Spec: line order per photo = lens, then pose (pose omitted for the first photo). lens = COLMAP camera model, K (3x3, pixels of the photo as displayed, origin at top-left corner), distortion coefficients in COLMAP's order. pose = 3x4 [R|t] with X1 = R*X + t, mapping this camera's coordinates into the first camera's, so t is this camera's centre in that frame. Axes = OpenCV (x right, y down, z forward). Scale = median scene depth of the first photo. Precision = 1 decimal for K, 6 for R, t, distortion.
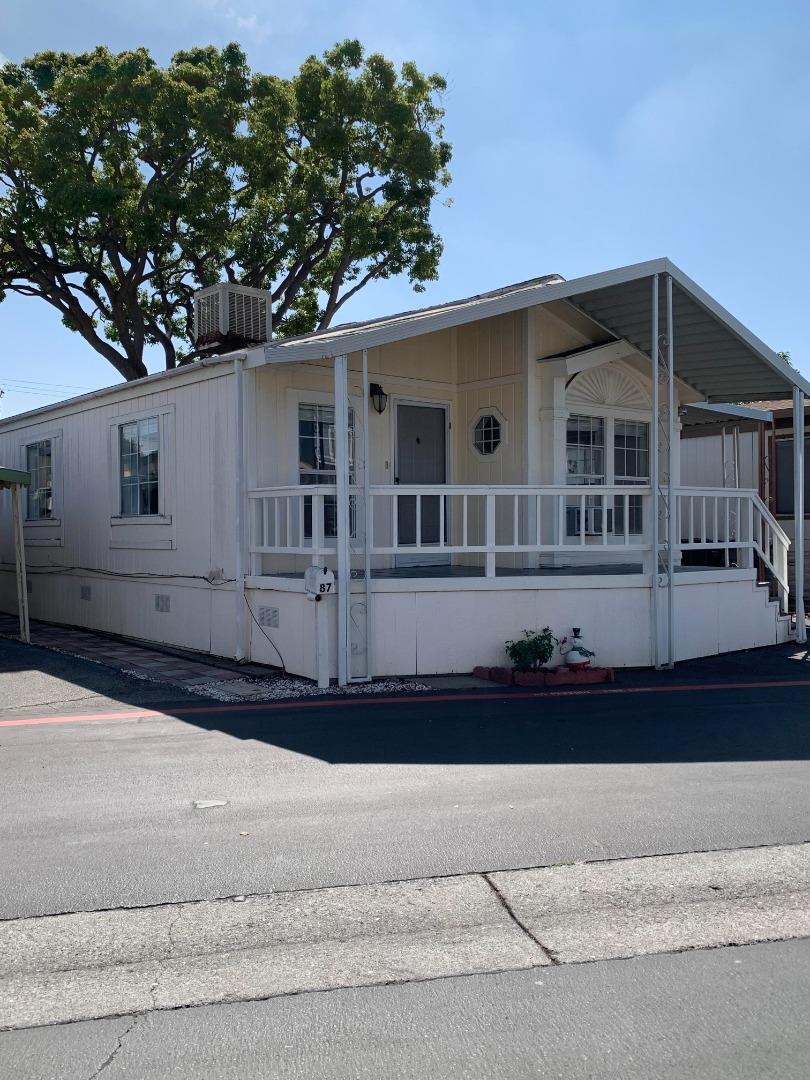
lens RADIAL K [[818.0, 0, 420.4], [0, 818.0, 525.8], [0, 0, 1]] dist [0.042555, -0.042049]
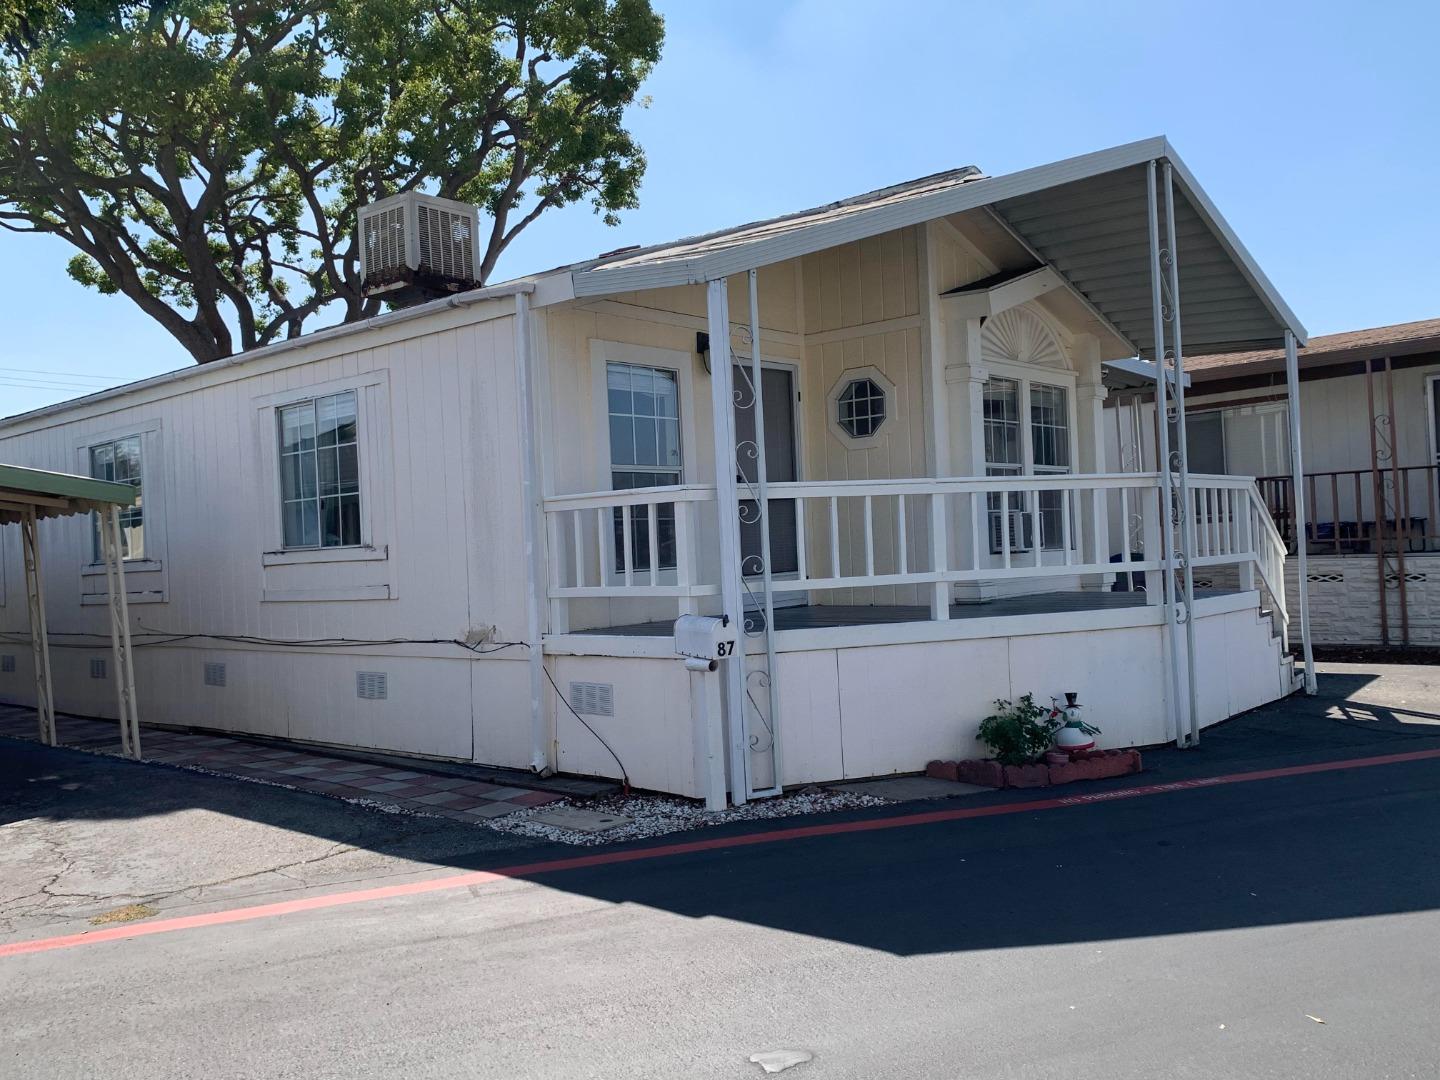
lens RADIAL K [[1112.4, 0, 702.6], [0, 1112.4, 526.5], [0, 0, 1]] dist [0.045885, -0.063061]
pose [[0.991537, -0.034276, 0.125216, -0.167702], [0.037307, 0.999063, -0.021943, 0.000718], [-0.124347, 0.026428, 0.991887, 0.116704]]
